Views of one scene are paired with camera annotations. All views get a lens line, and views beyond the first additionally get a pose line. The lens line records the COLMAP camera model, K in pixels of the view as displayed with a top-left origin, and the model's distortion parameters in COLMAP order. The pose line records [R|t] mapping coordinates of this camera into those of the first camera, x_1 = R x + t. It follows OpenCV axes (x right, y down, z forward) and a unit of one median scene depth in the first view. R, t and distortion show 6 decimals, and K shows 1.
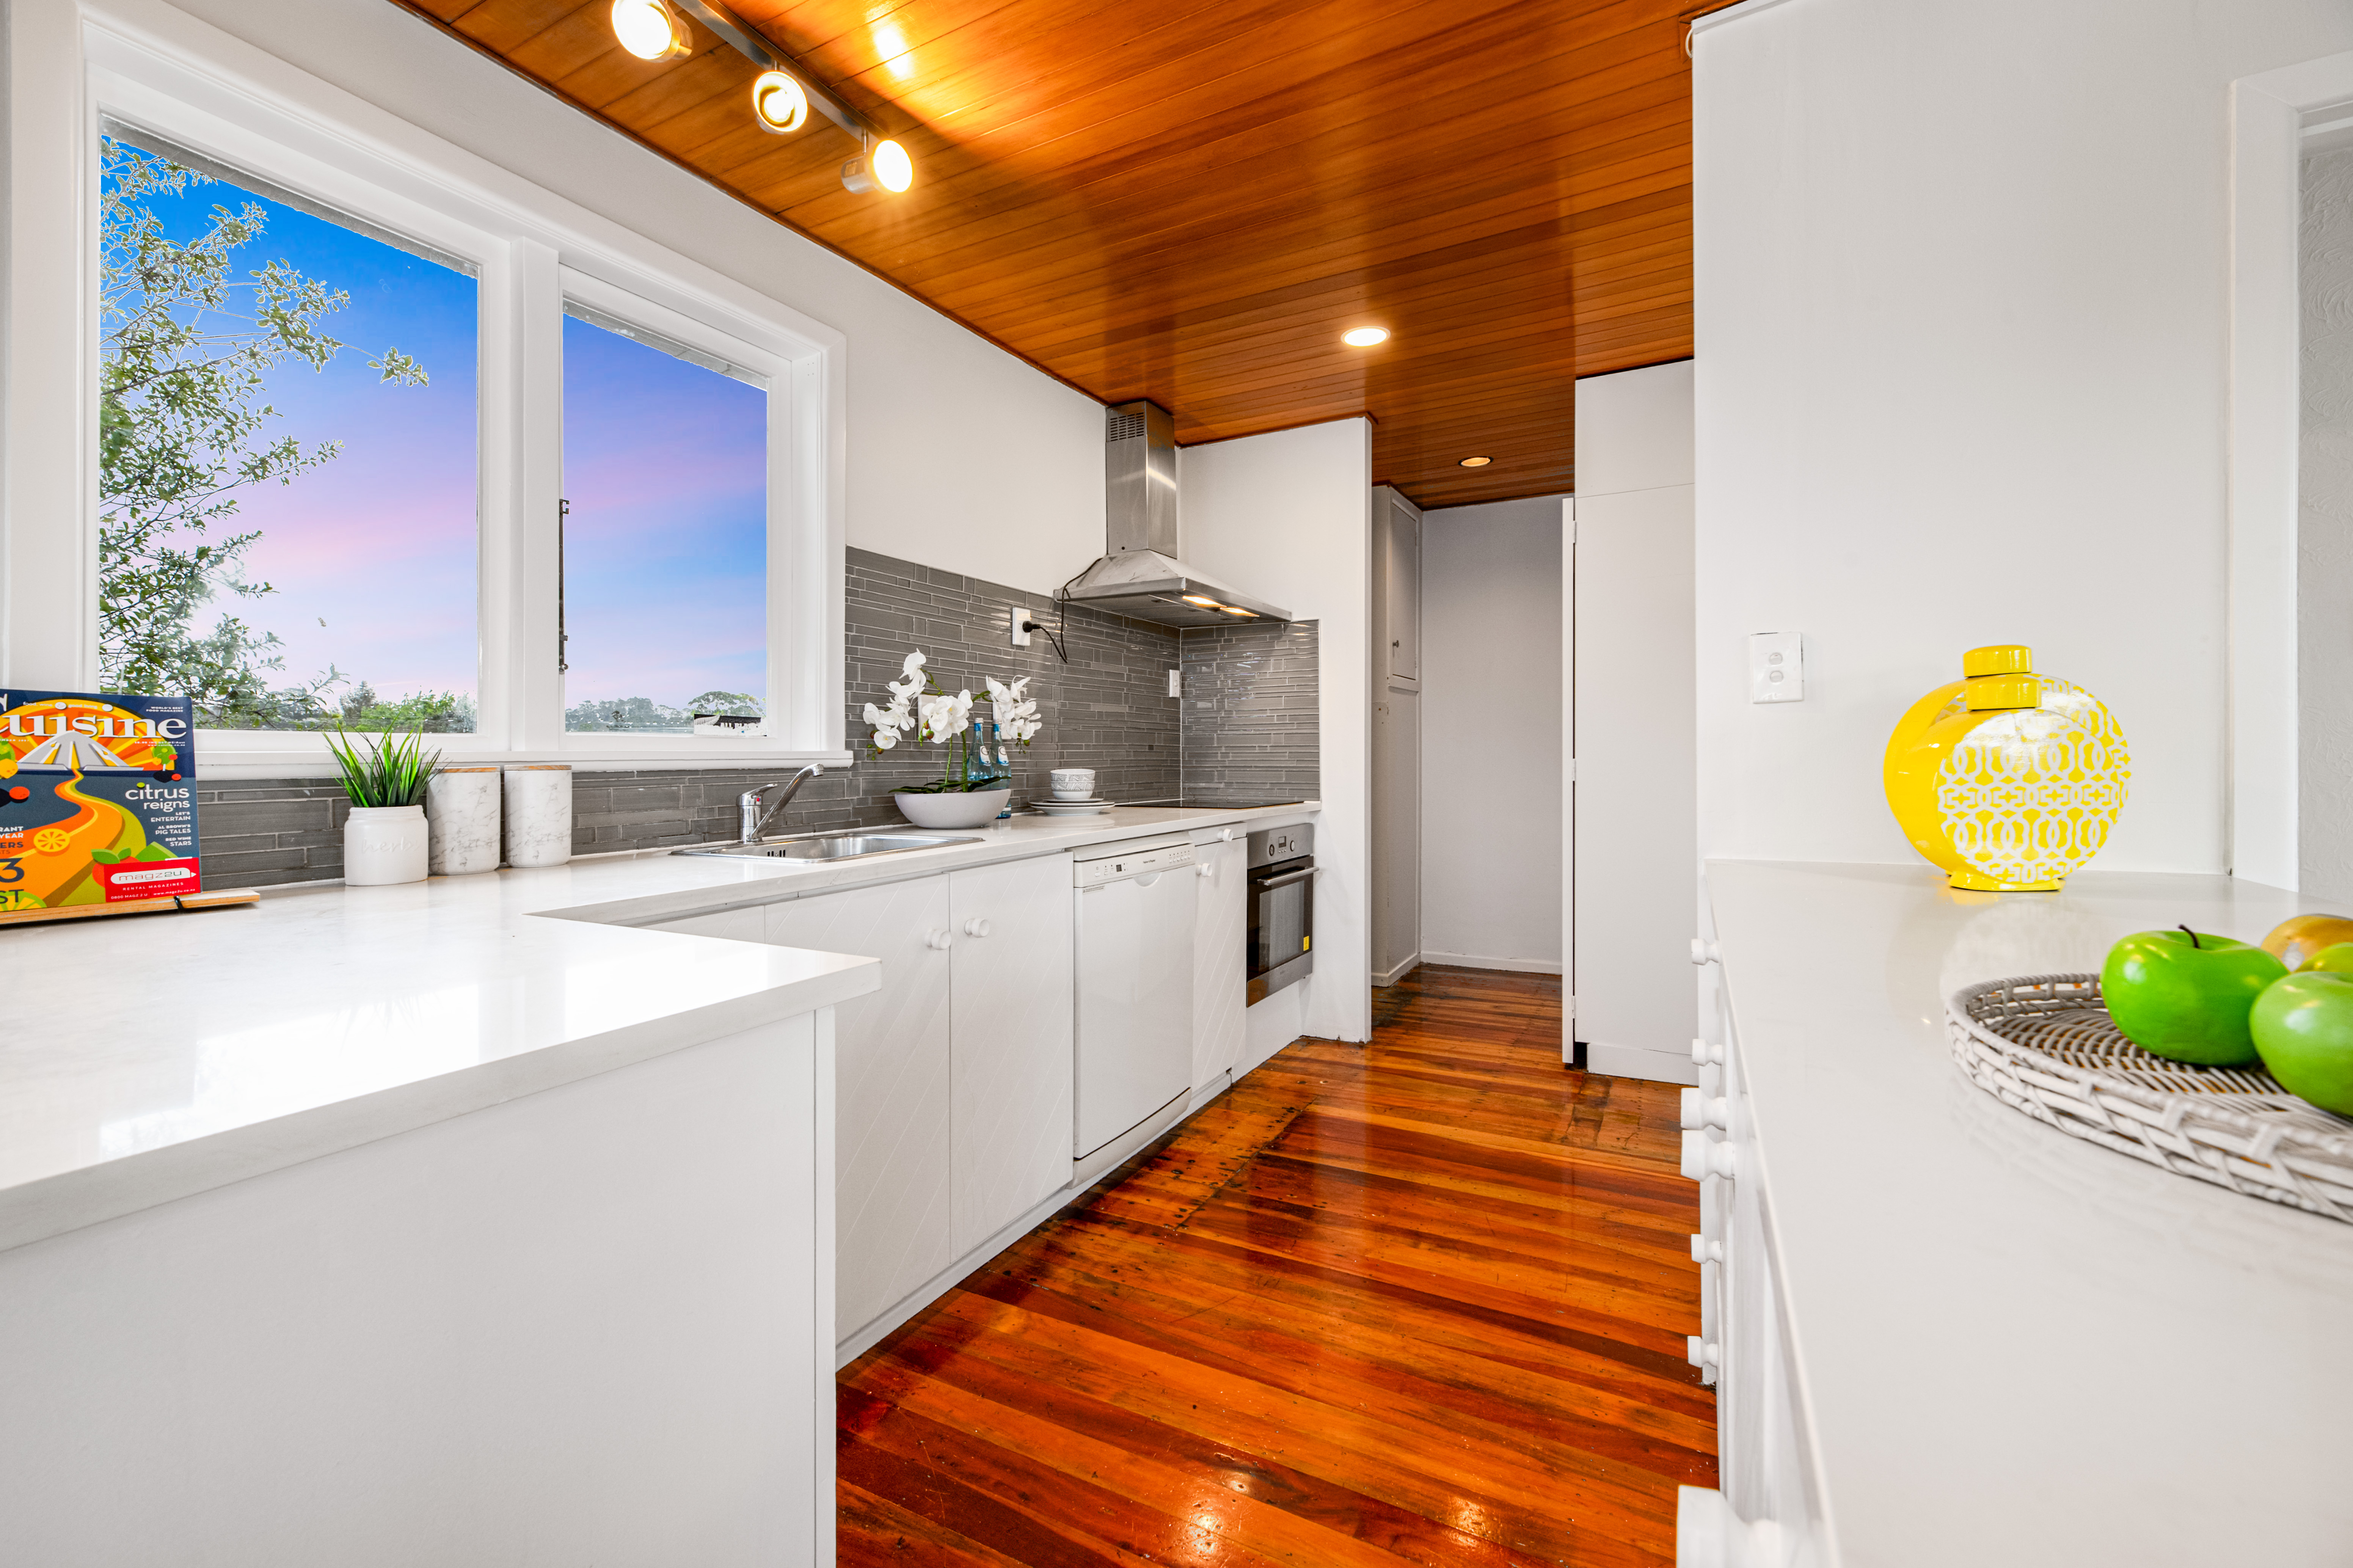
lens RADIAL K [[970.2, 0, 1198.7], [0, 970.2, 772.4], [0, 0, 1]] dist [-0.009462, 0.001176]
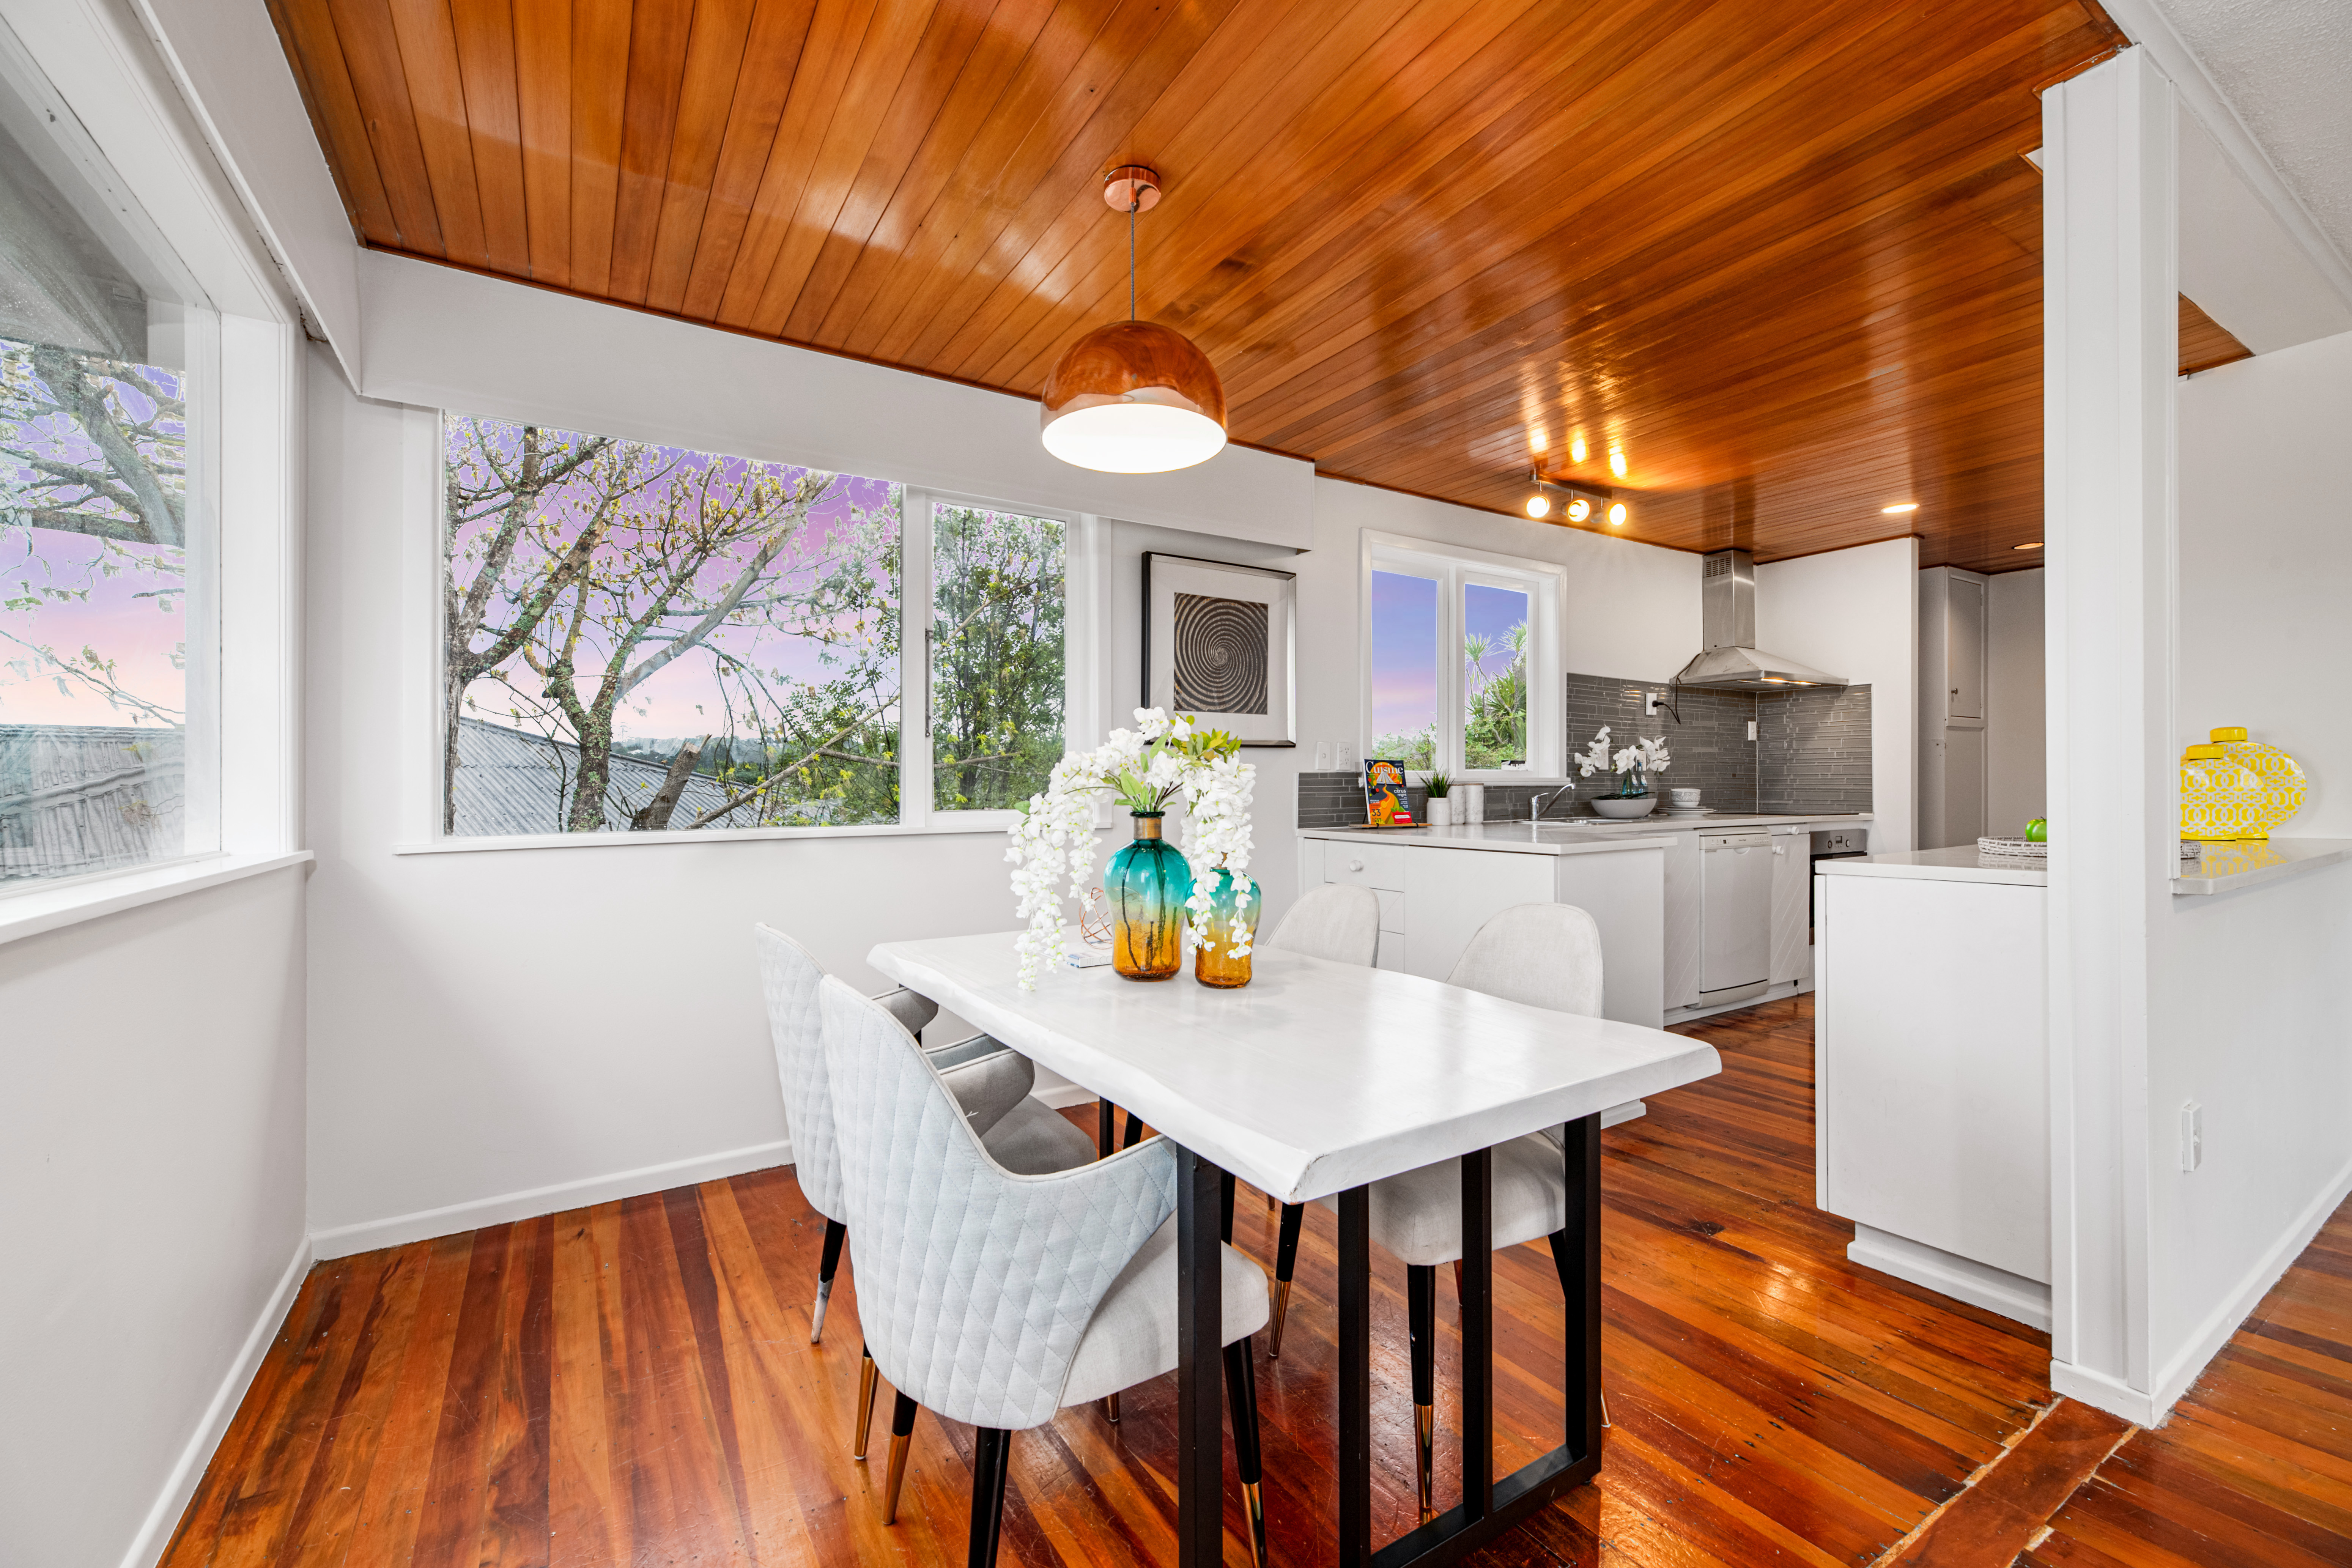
lens RADIAL K [[969.8, 0, 1186.7], [0, 969.8, 777.2], [0, 0, 1]] dist [-0.009462, 0.001176]
pose [[0.860703, 0.002836, -0.509099, -0.022032], [-0.013248, 0.999771, -0.016828, 0.015815], [0.508935, 0.021229, 0.860543, -0.860990]]
